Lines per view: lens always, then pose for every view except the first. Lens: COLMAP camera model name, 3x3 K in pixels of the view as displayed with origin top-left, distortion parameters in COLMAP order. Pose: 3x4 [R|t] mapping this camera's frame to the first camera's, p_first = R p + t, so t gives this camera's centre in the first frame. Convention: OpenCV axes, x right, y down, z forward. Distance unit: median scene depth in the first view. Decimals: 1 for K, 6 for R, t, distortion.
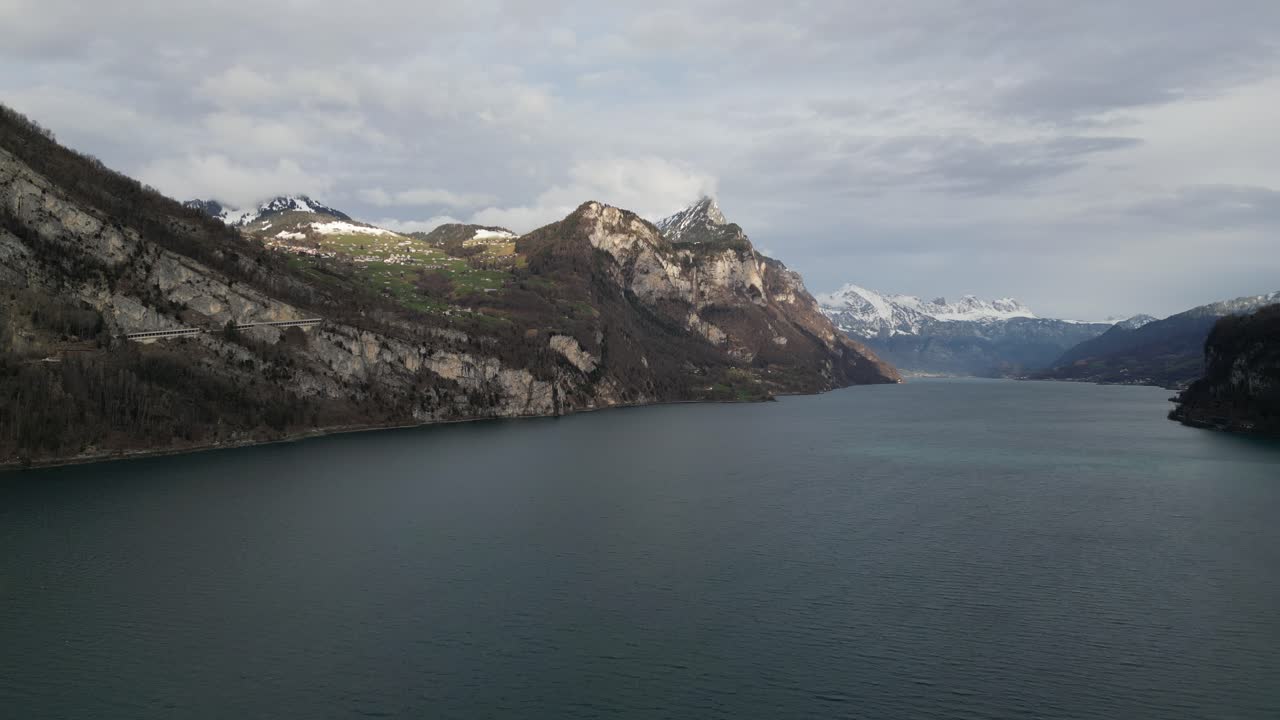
lens RADIAL K [[932.6, 0, 640.0], [0, 932.6, 360.0], [0, 0, 1]] dist [0.106249, -0.111036]
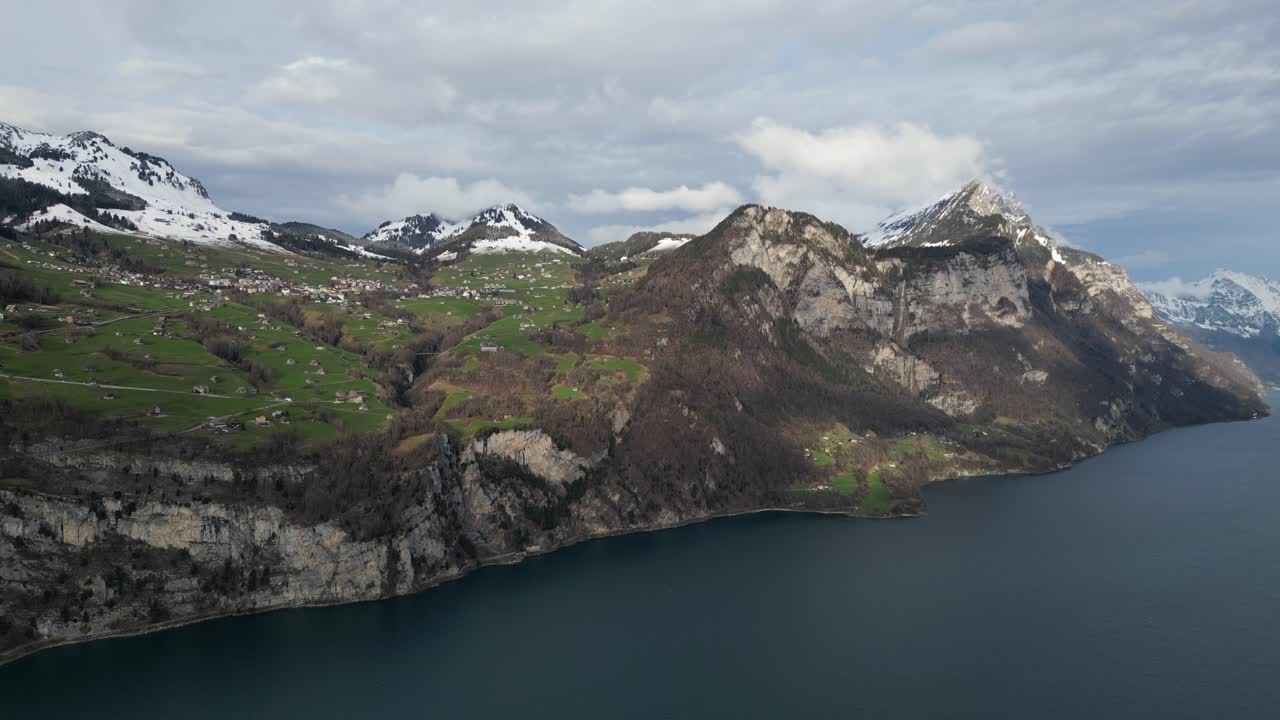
lens RADIAL K [[932.6, 0, 640.0], [0, 932.6, 360.0], [0, 0, 1]] dist [0.106249, -0.111036]
pose [[0.940920, 0.011071, -0.338449, 0.234114], [-0.006357, 0.999867, 0.015033, -0.090979], [0.338570, -0.011993, 0.940865, 0.411954]]
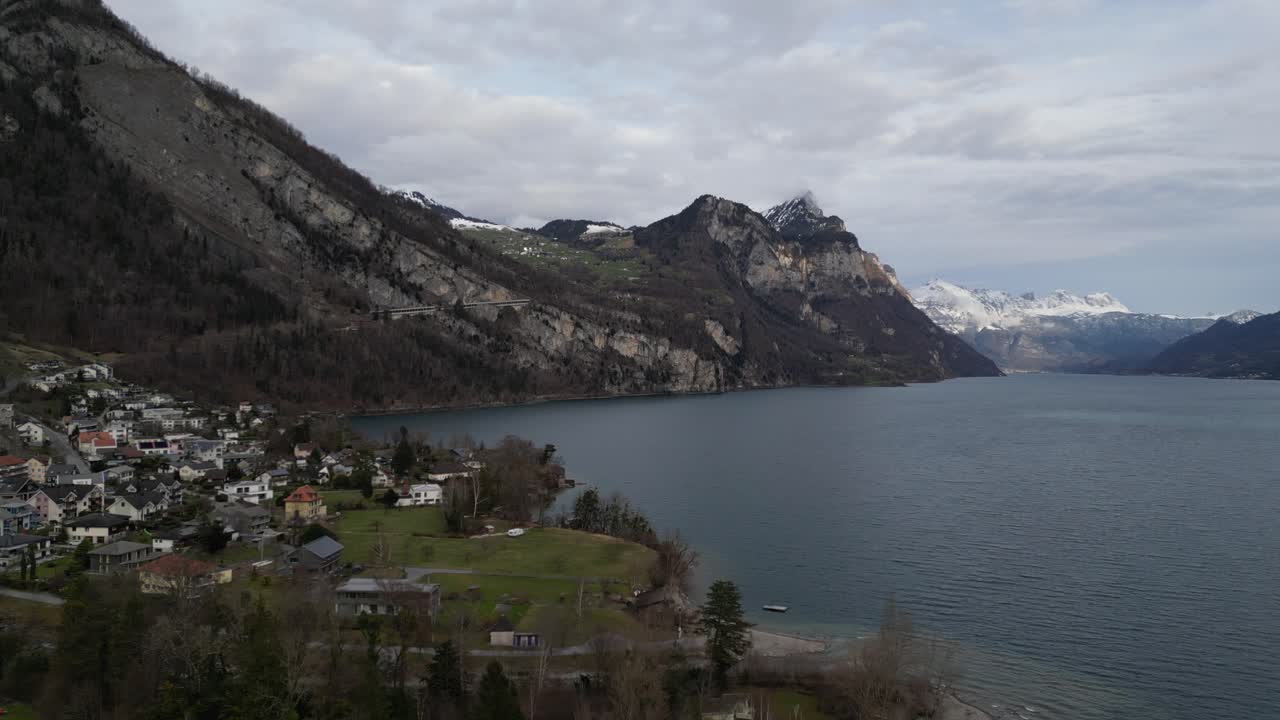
lens RADIAL K [[932.6, 0, 640.0], [0, 932.6, 360.0], [0, 0, 1]] dist [0.106249, -0.111036]
pose [[0.997230, 0.002619, -0.074330, -0.087351], [-0.002401, 0.999993, 0.003020, 0.016465], [0.074337, -0.002833, 0.997229, -0.058049]]
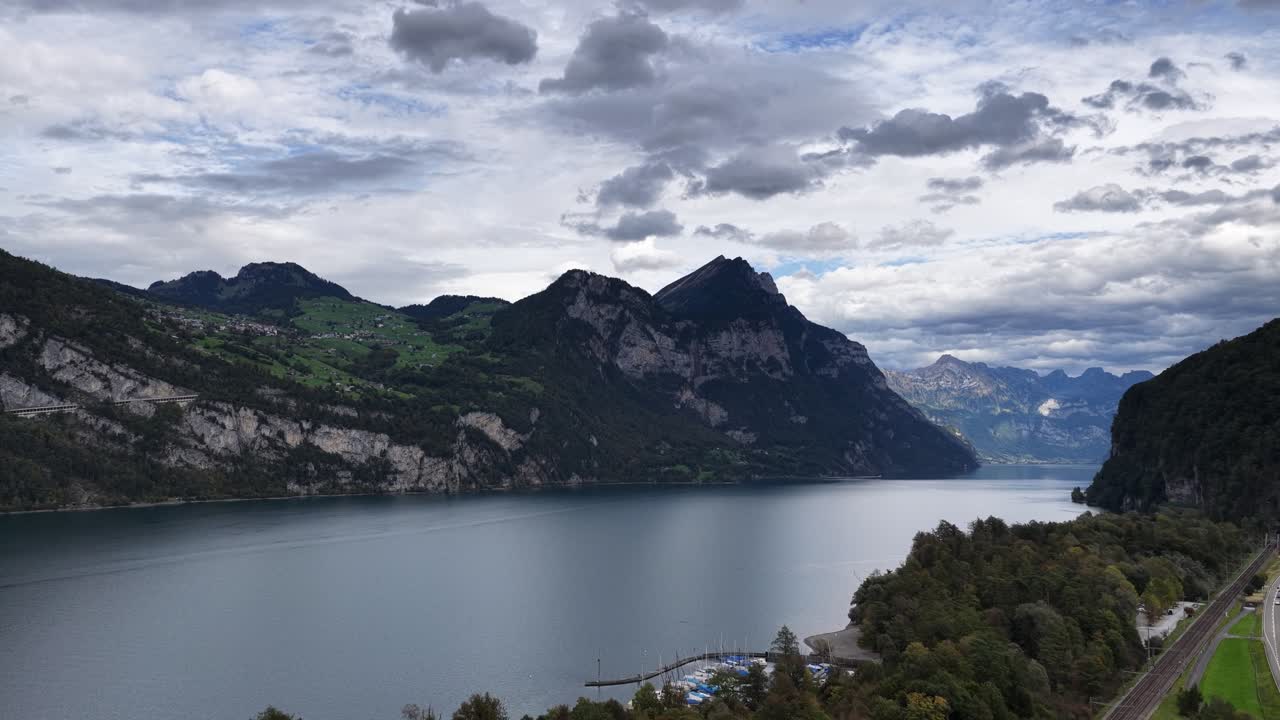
lens RADIAL K [[1095.0, 0, 618.7], [0, 1095.0, 365.4], [0, 0, 1]] dist [-0.001260, 0.071177]
pose [[0.995177, -0.008689, -0.097714, 0.175164], [0.001454, 0.997267, -0.073867, 0.010053], [0.098088, 0.073368, 0.992470, -0.123109]]
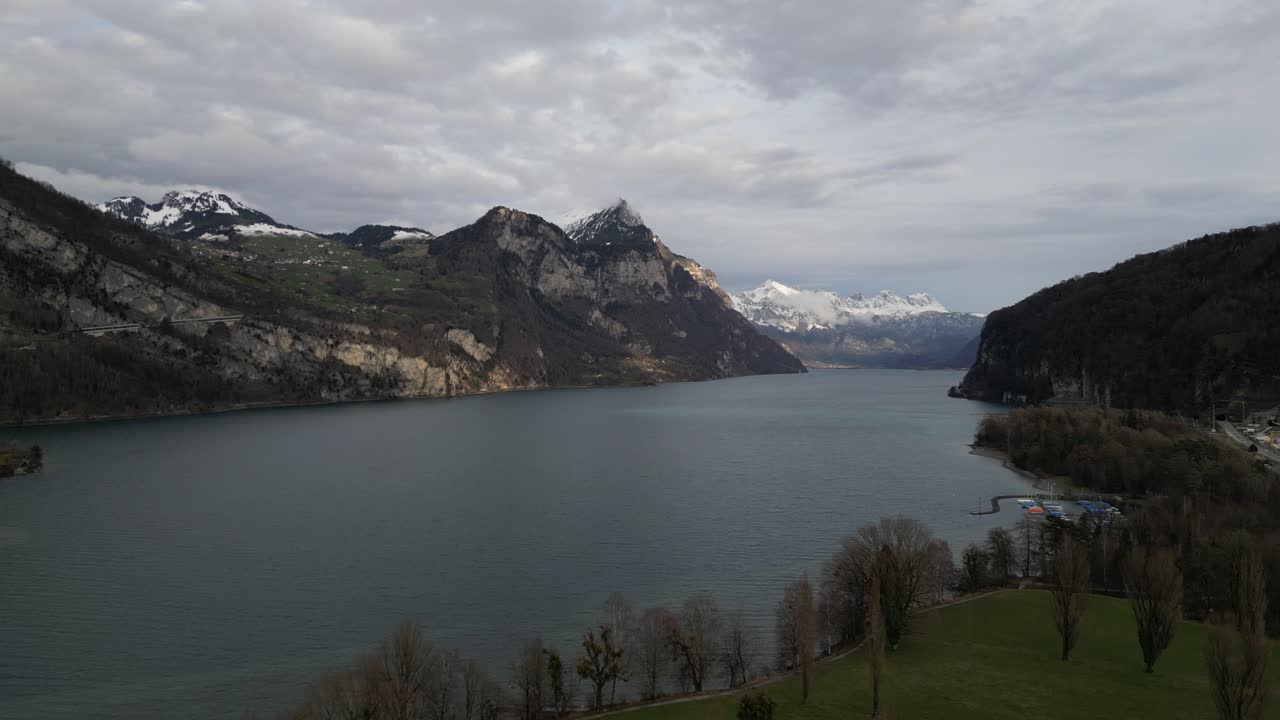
lens RADIAL K [[932.6, 0, 640.0], [0, 932.6, 360.0], [0, 0, 1]] dist [0.106249, -0.111036]
pose [[0.997648, -0.009044, 0.067949, 0.062472], [0.008743, 0.999951, 0.004731, 0.008465], [-0.067988, -0.004126, 0.997678, -0.174989]]
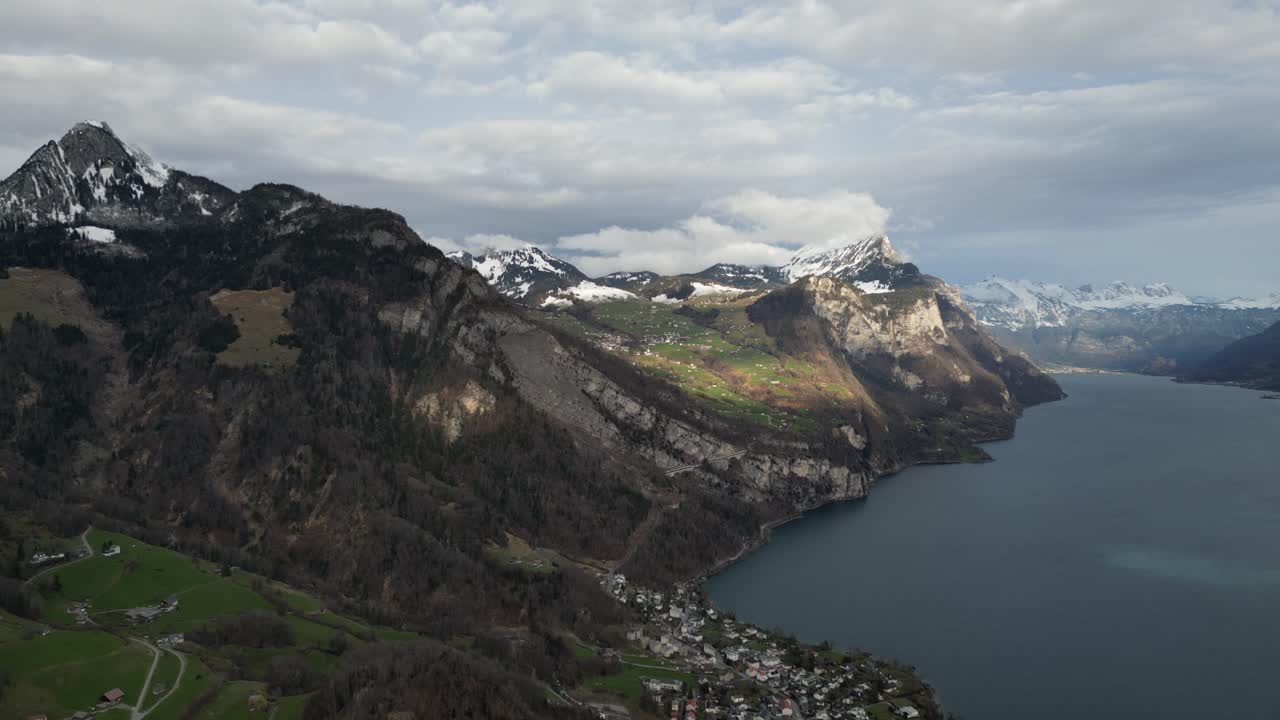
lens RADIAL K [[932.6, 0, 640.0], [0, 932.6, 360.0], [0, 0, 1]] dist [0.106249, -0.111036]
pose [[0.992357, -0.009419, -0.123044, -0.220355], [0.012750, 0.999573, 0.026310, -0.169329], [0.122744, -0.027678, 0.992052, -0.427926]]
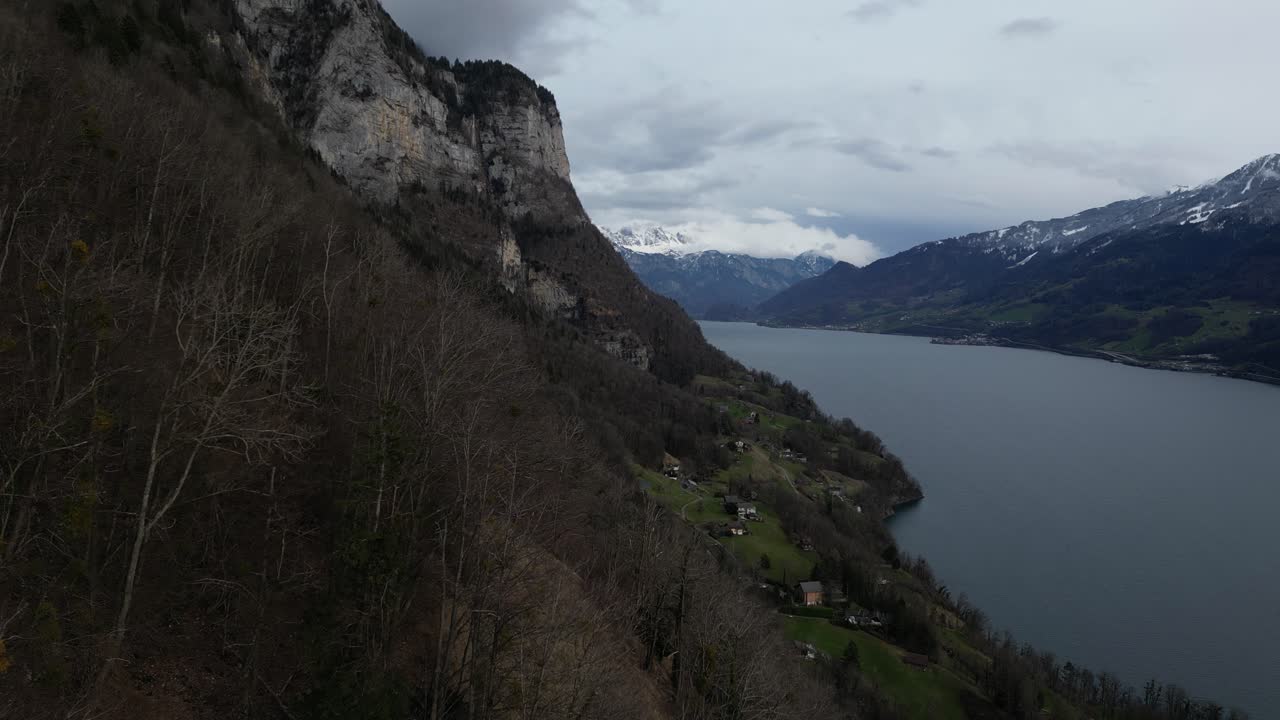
lens RADIAL K [[932.6, 0, 640.0], [0, 932.6, 360.0], [0, 0, 1]] dist [0.106249, -0.111036]
pose [[0.931536, -0.024736, 0.362807, -0.040390], [-0.003140, 0.997099, 0.076046, -0.058372], [-0.363635, -0.071979, 0.928756, 1.218846]]
